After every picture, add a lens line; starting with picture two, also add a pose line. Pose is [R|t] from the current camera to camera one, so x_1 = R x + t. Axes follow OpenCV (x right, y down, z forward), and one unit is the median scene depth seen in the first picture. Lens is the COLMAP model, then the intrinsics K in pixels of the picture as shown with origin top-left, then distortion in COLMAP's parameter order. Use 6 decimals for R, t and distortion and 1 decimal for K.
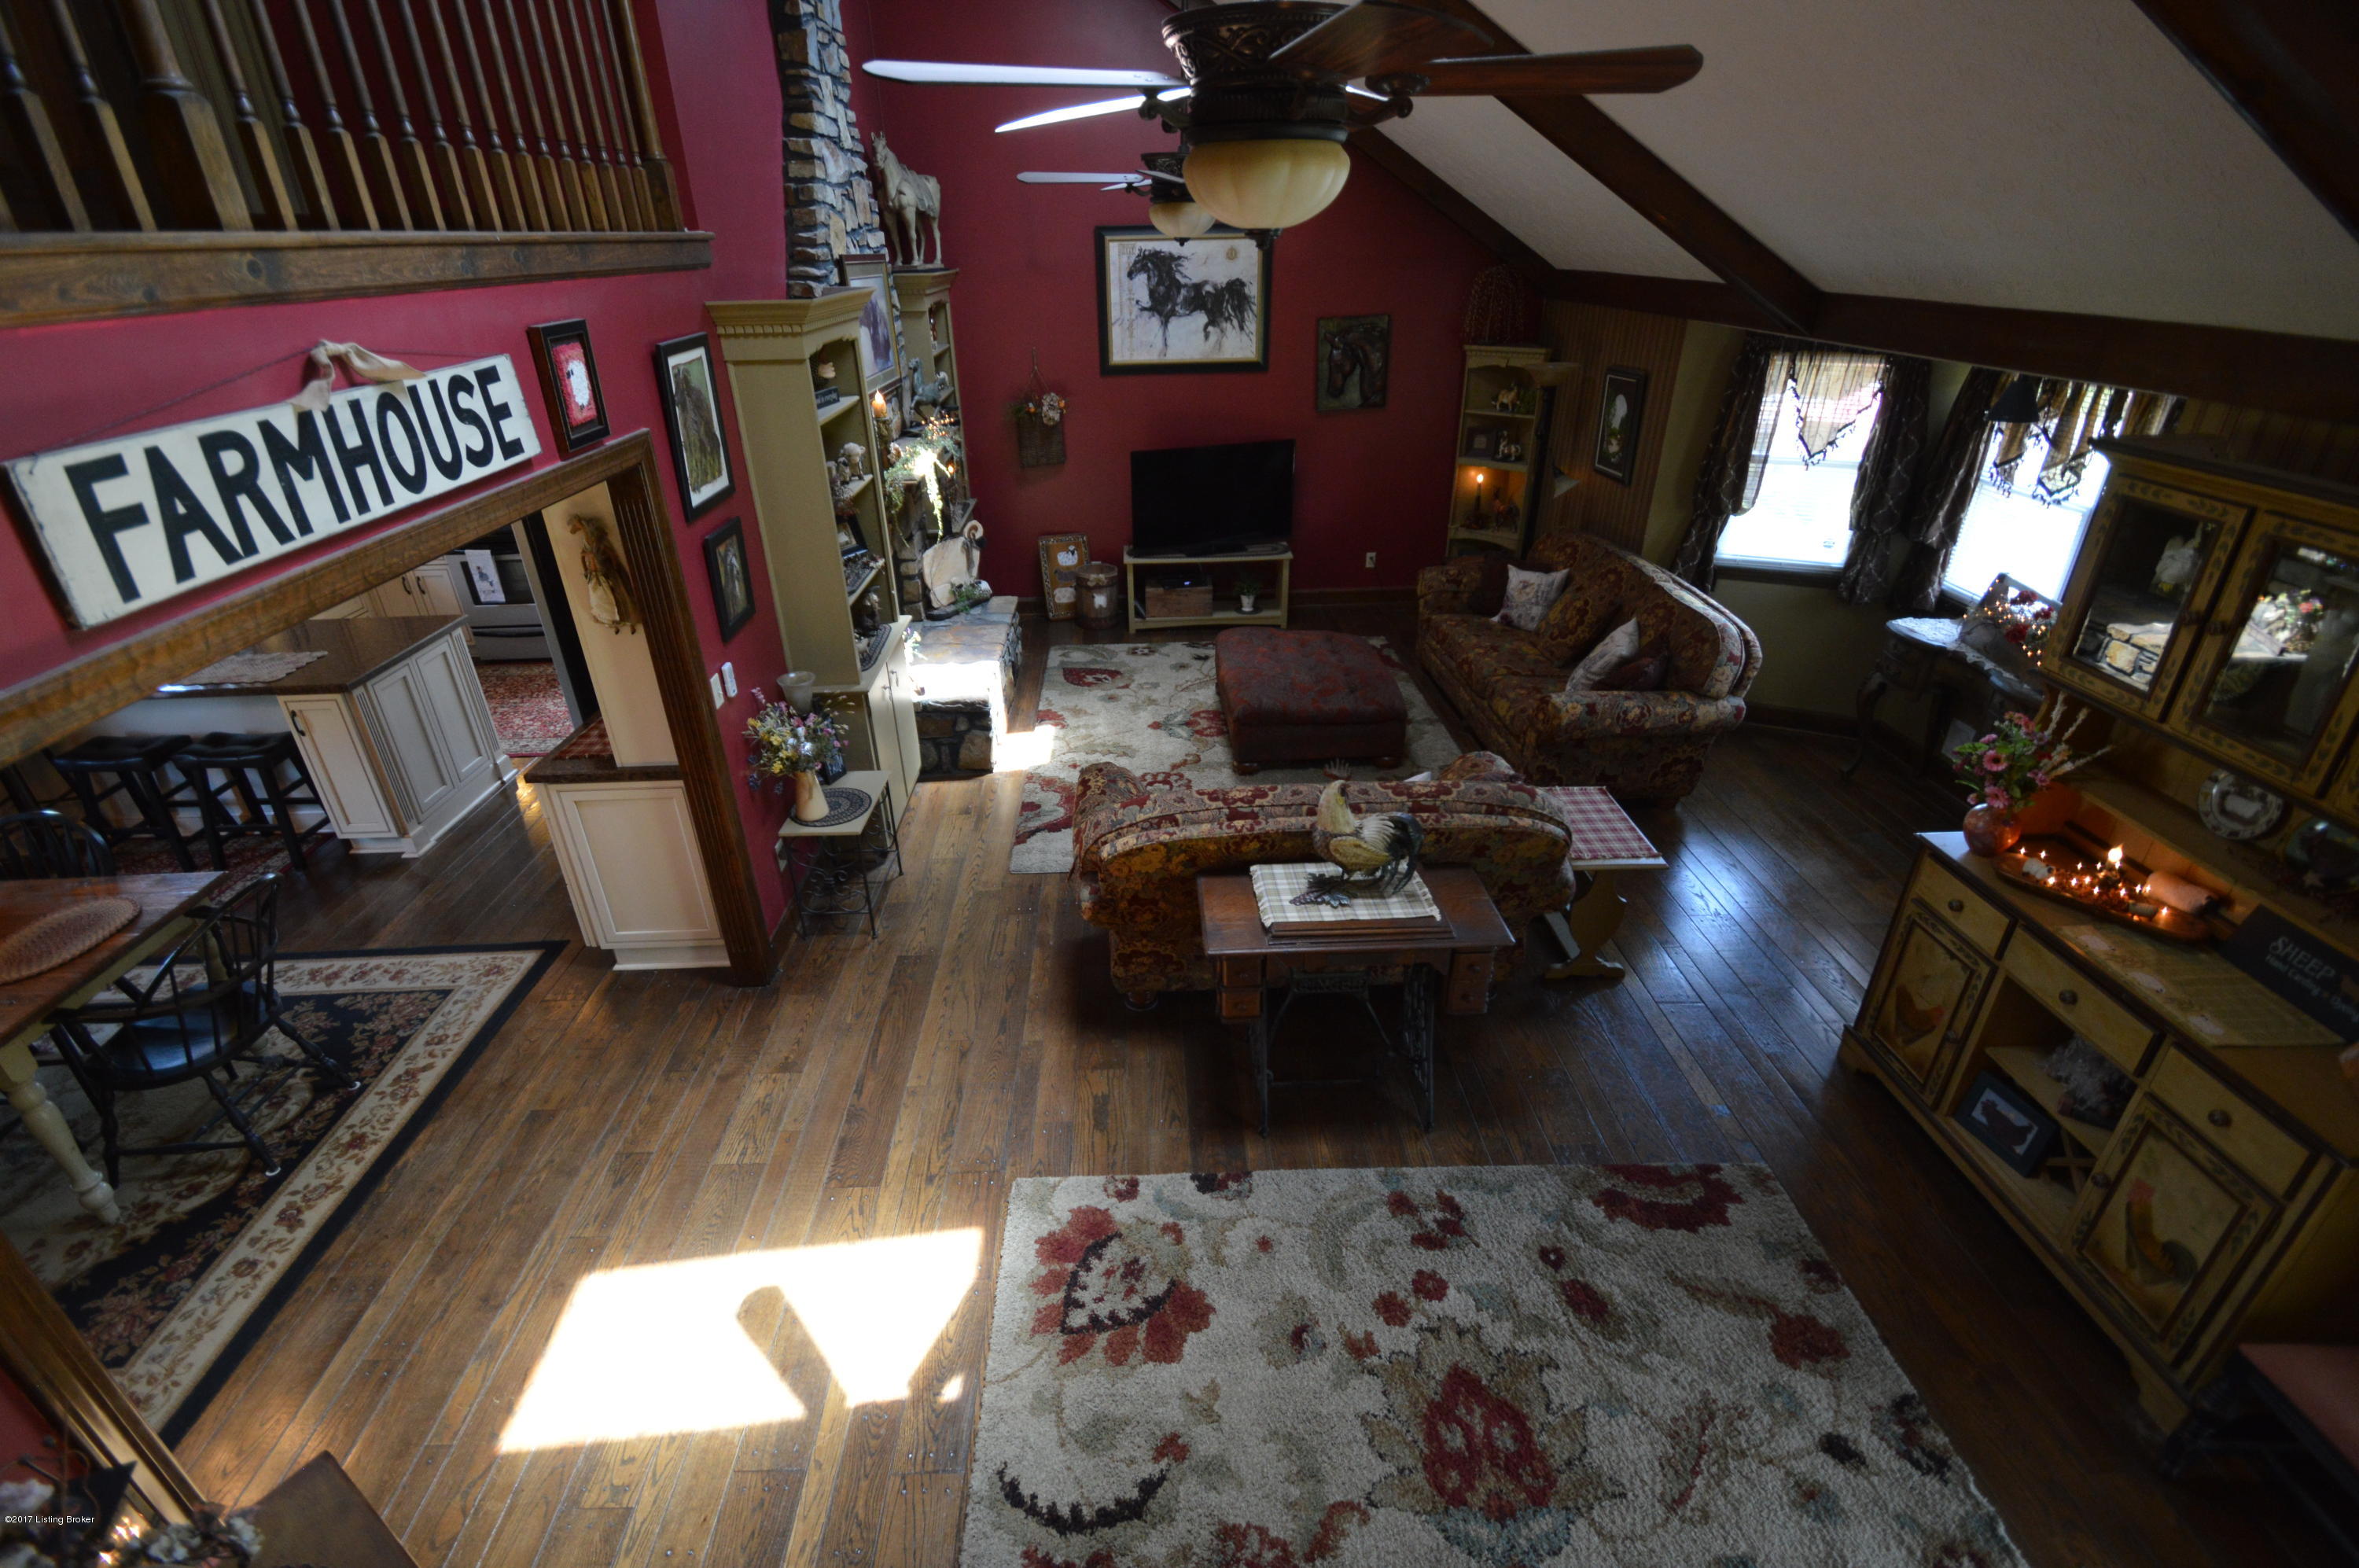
lens RADIAL K [[1048.4, 0, 1146.9], [0, 1048.4, 776.7], [0, 0, 1]] dist [0.018881, -0.020111]
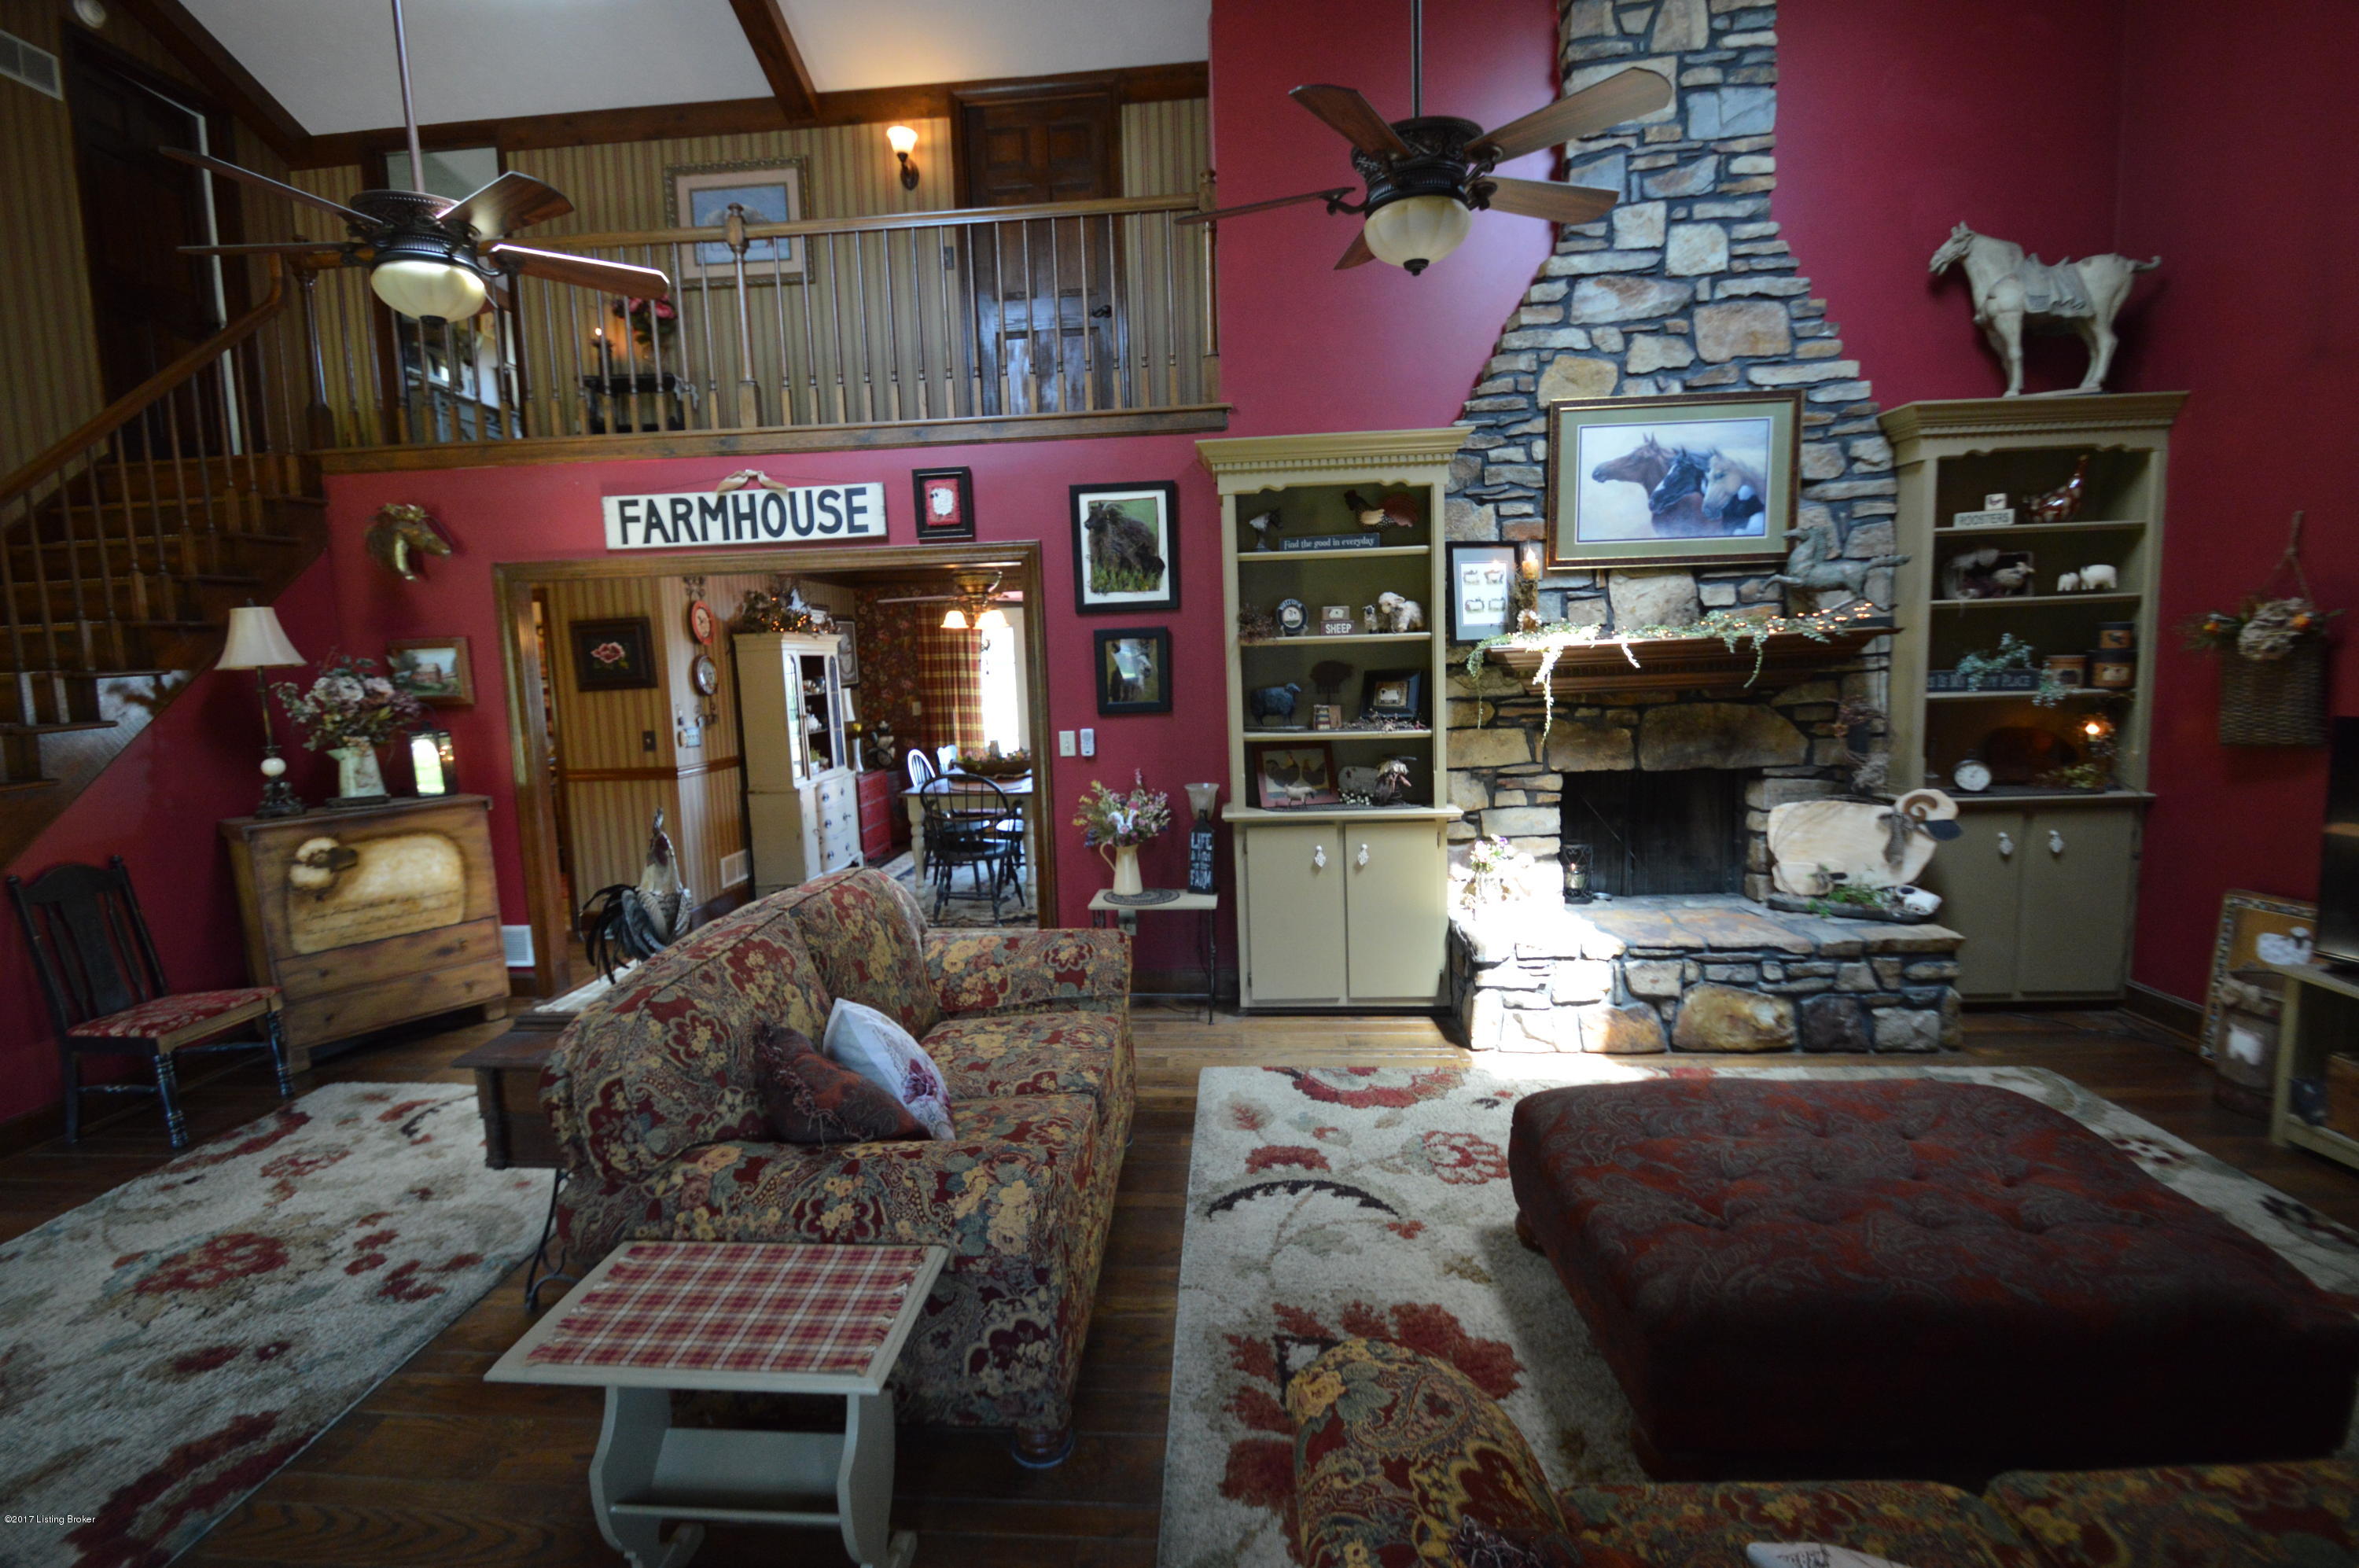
lens RADIAL K [[1048.4, 0, 1146.9], [0, 1048.4, 776.7], [0, 0, 1]] dist [0.018881, -0.020111]
pose [[-0.095558, 0.143617, -0.985009, 1.071450], [-0.422509, 0.890126, 0.170772, -0.387214], [0.901307, 0.432494, -0.024379, 1.445485]]
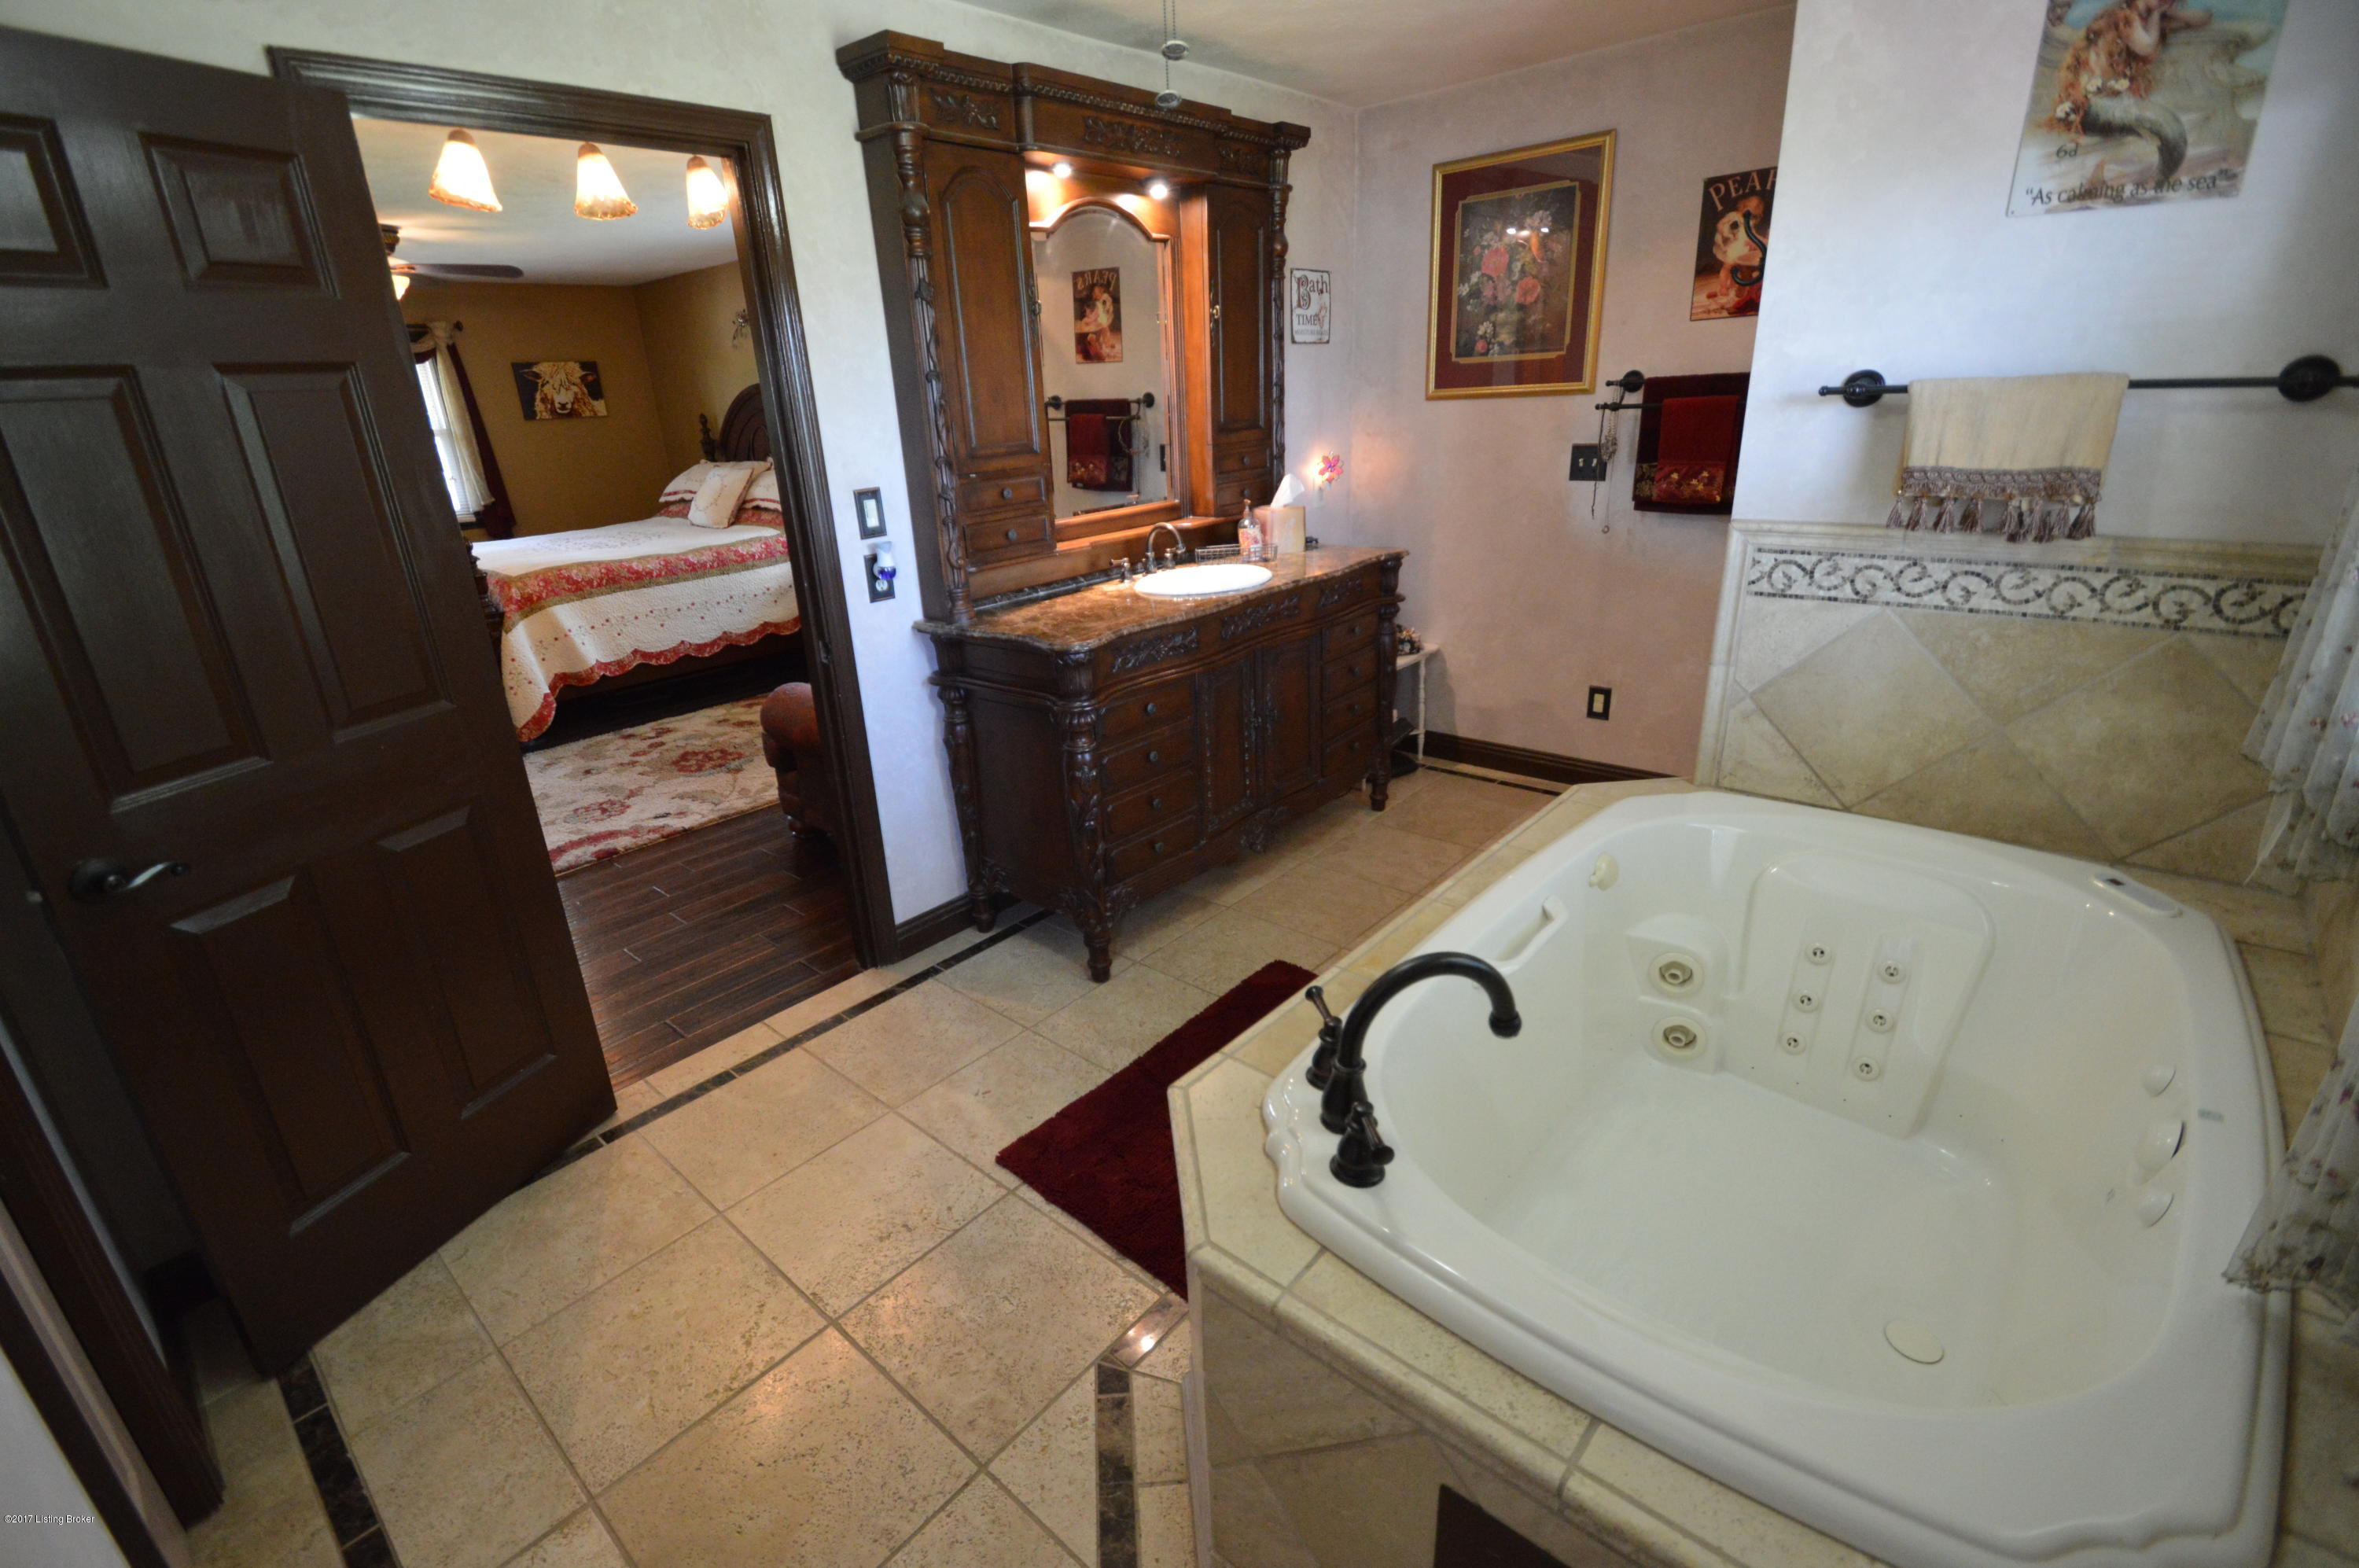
lens RADIAL K [[1056.3, 0, 1179.5], [0, 1056.3, 784.0], [0, 0, 1]] dist [0.015976, -0.013147]
pose [[0.660632, -0.262759, 0.703224, -0.404035], [0.362310, 0.932024, 0.007884, 0.822342], [-0.657493, 0.249576, 0.710925, -0.783469]]
